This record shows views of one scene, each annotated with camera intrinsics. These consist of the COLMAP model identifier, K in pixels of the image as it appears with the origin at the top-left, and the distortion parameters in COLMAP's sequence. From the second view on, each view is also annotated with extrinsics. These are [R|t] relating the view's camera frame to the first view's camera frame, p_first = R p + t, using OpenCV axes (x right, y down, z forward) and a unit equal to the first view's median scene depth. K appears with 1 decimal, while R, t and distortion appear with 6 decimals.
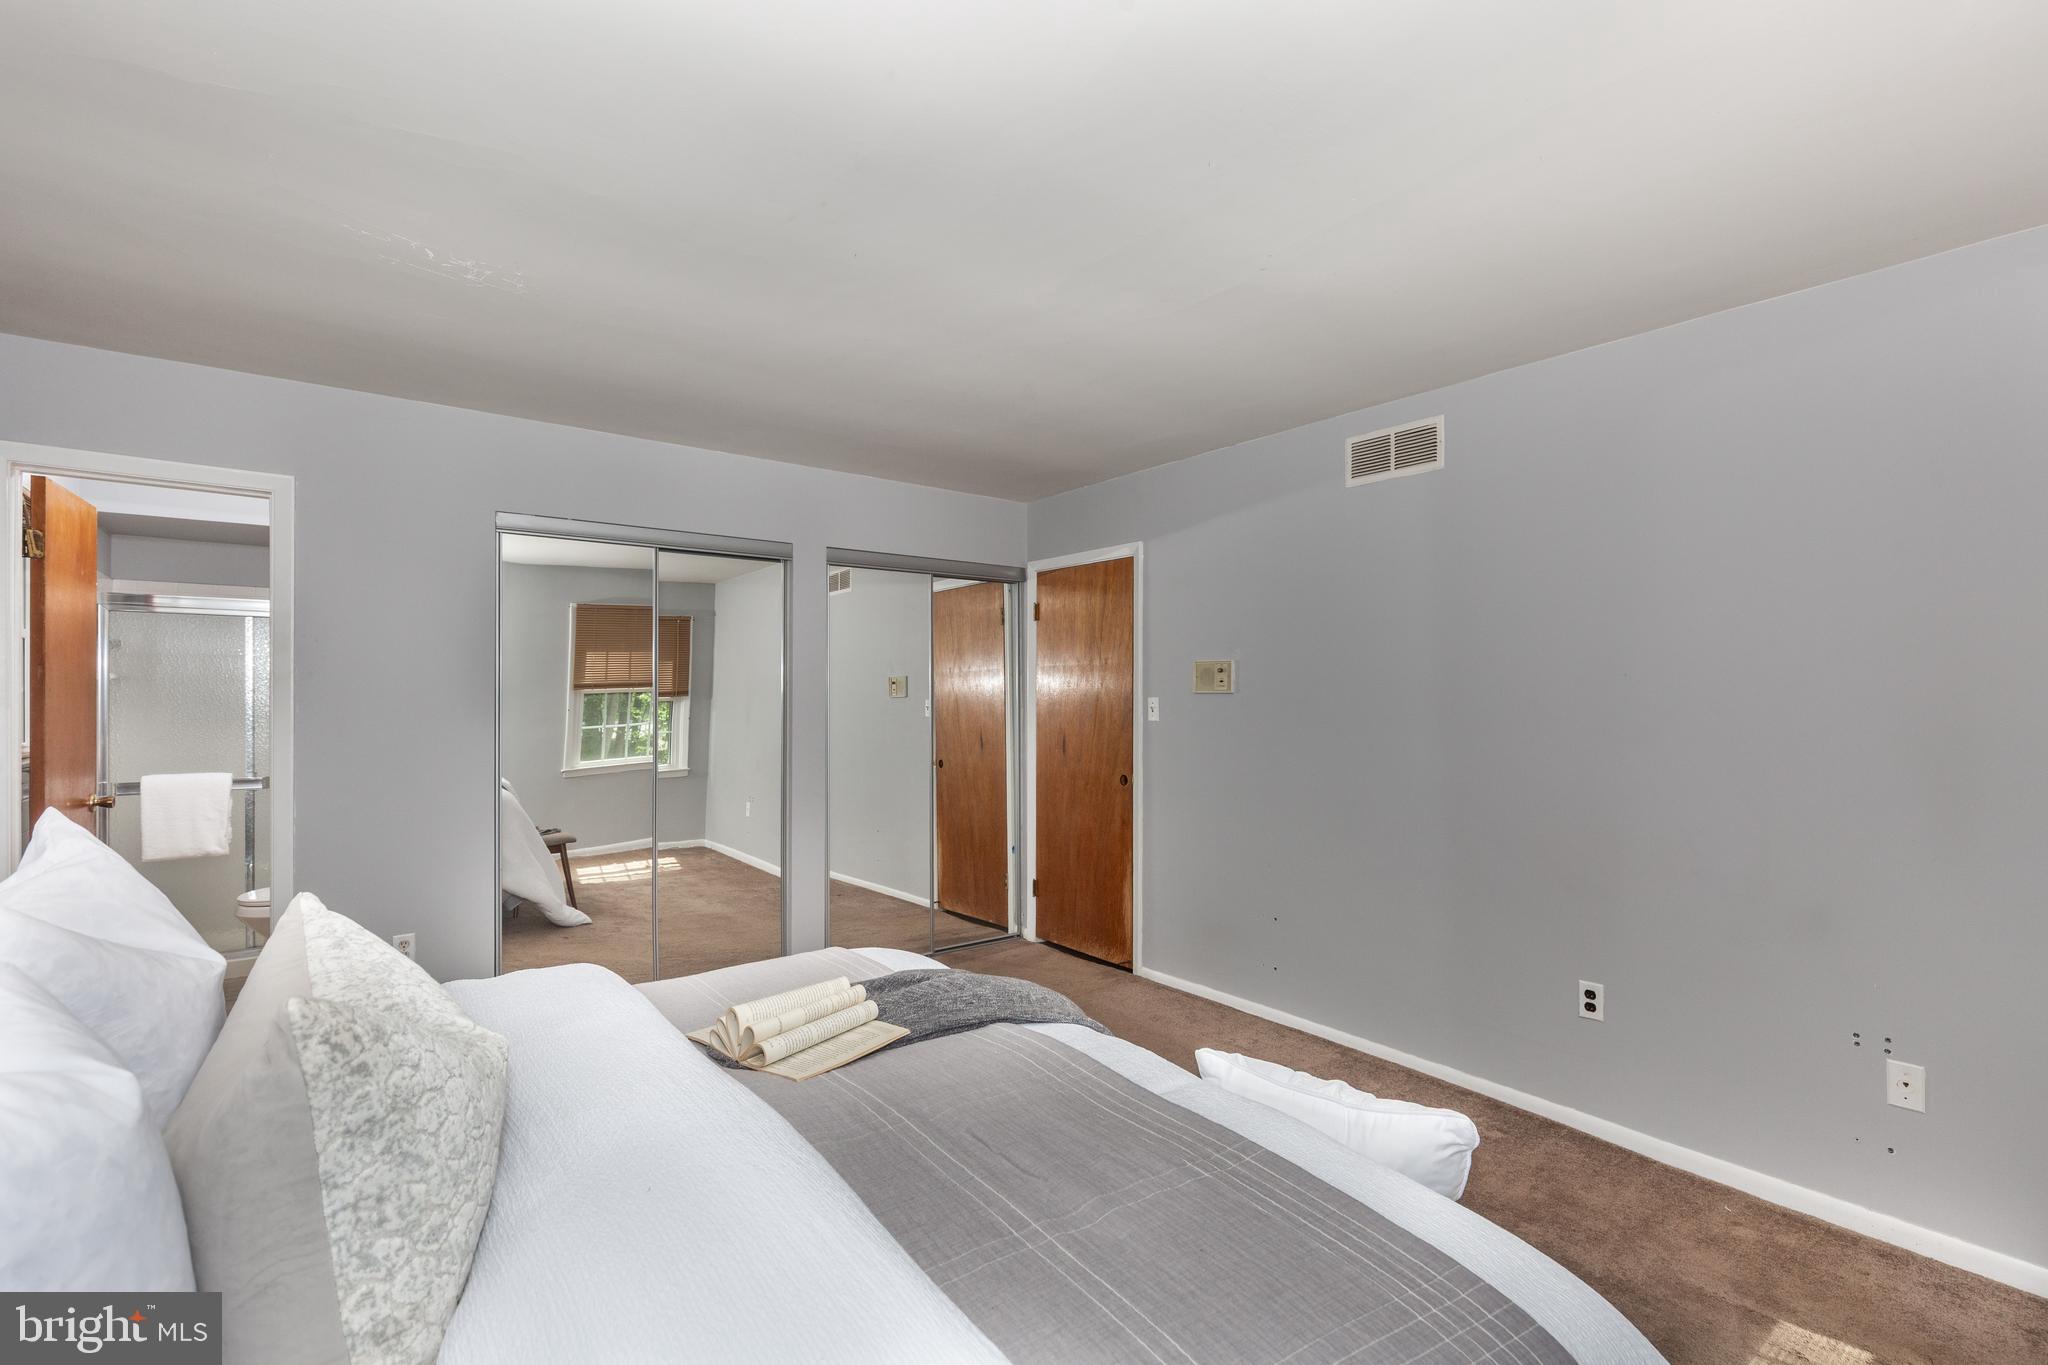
lens RADIAL K [[936.1, 0, 1038.3], [0, 936.1, 698.0], [0, 0, 1]] dist [0.002571, -0.000014]
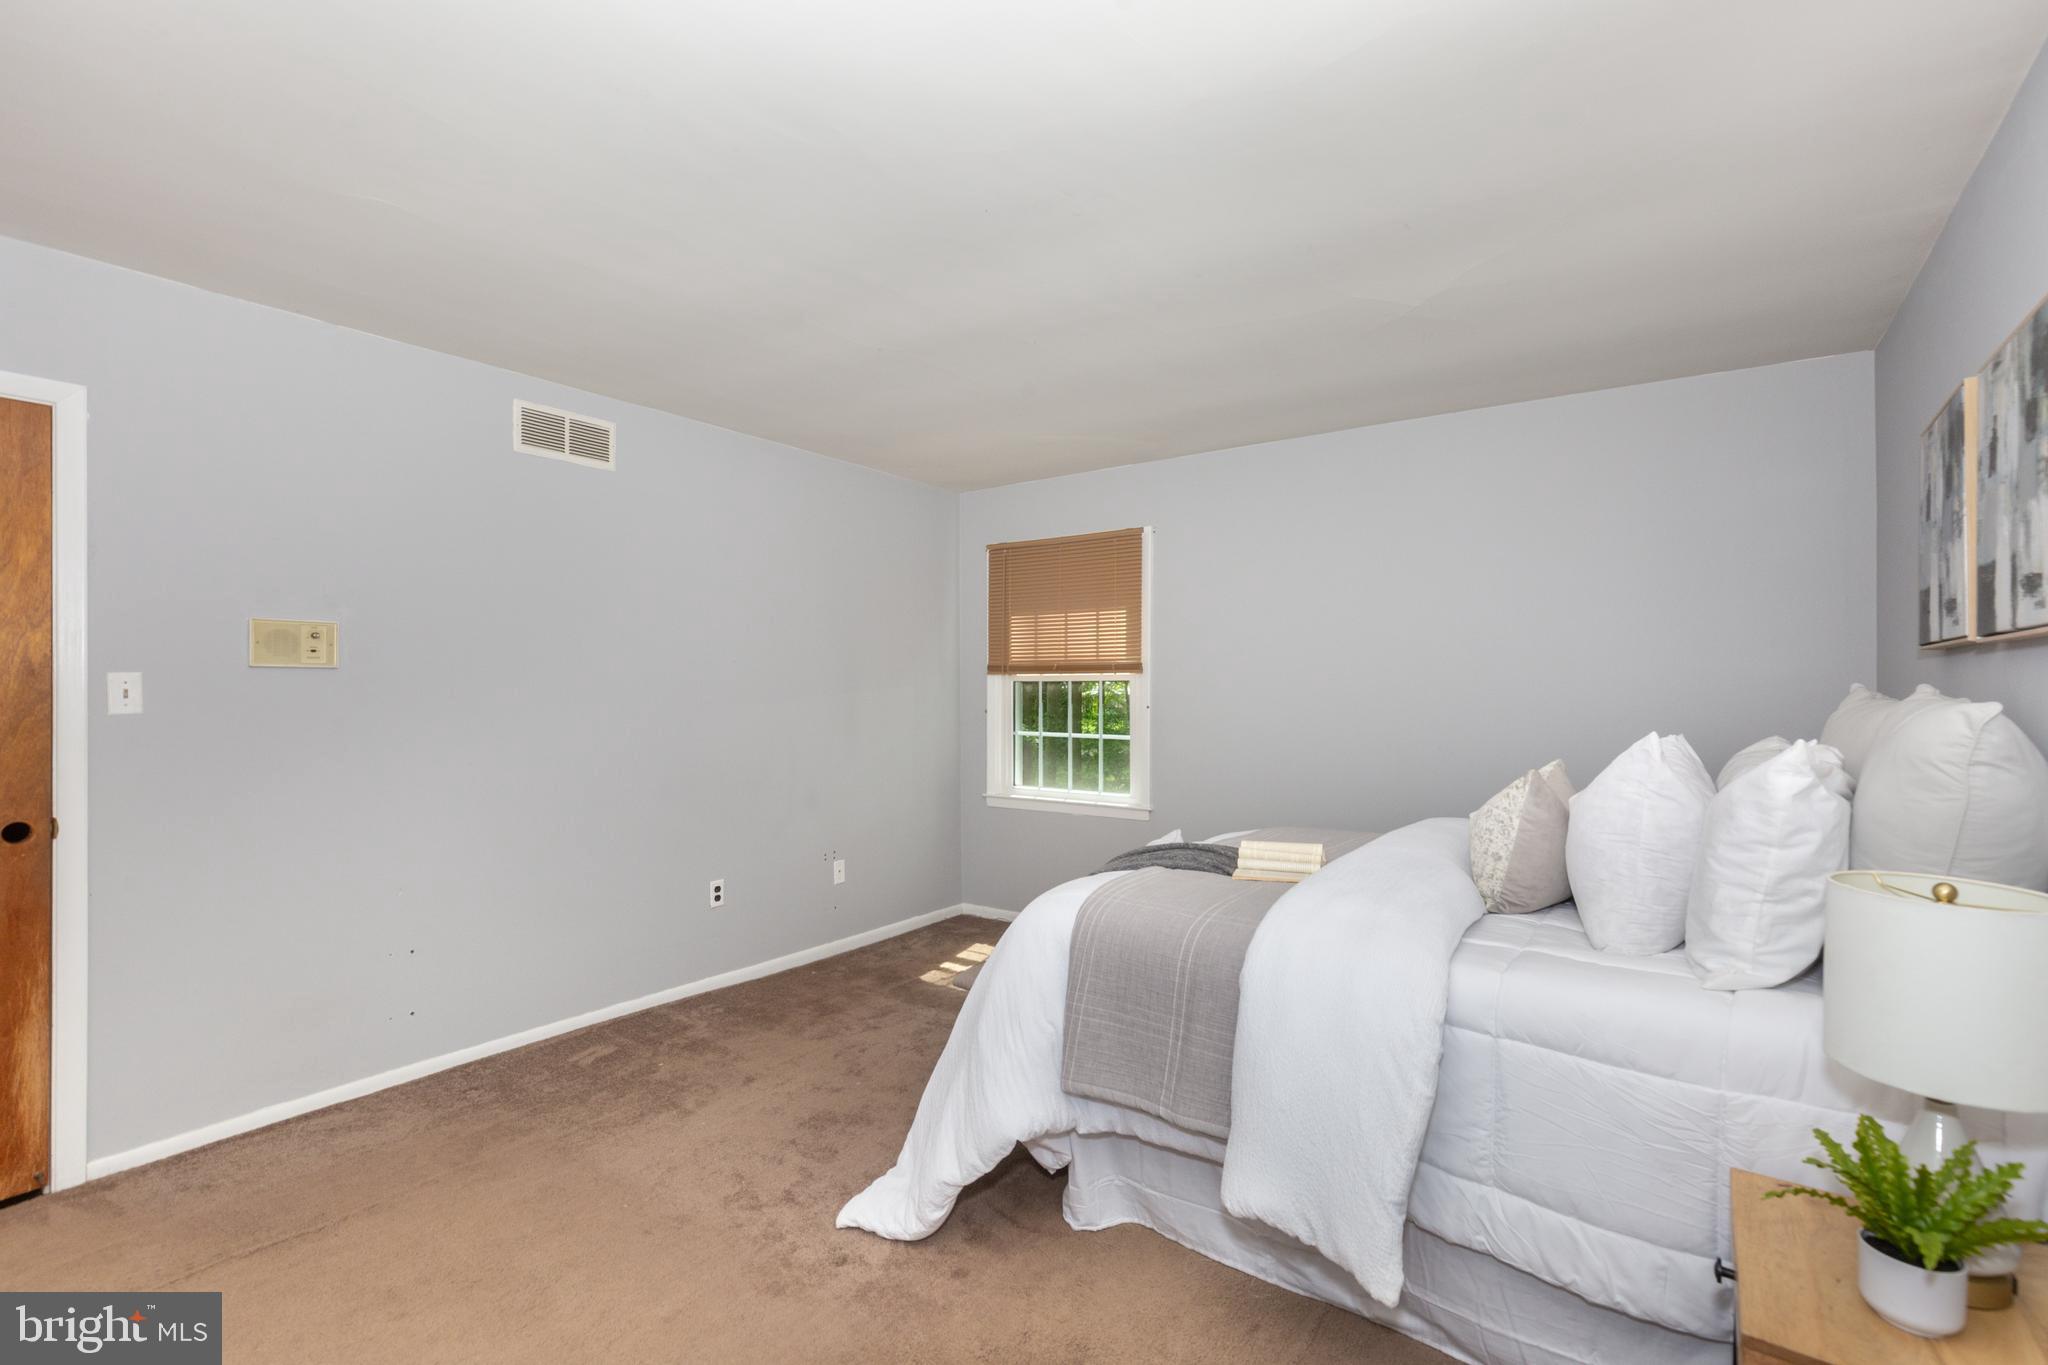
lens RADIAL K [[936.1, 0, 1034.9], [0, 936.1, 678.4], [0, 0, 1]] dist [0.002571, -0.000014]
pose [[-0.308695, -0.003074, 0.951156, -0.782557], [-0.011213, 0.999937, -0.000408, -0.003973], [-0.951095, -0.010791, -0.308710, 0.863102]]
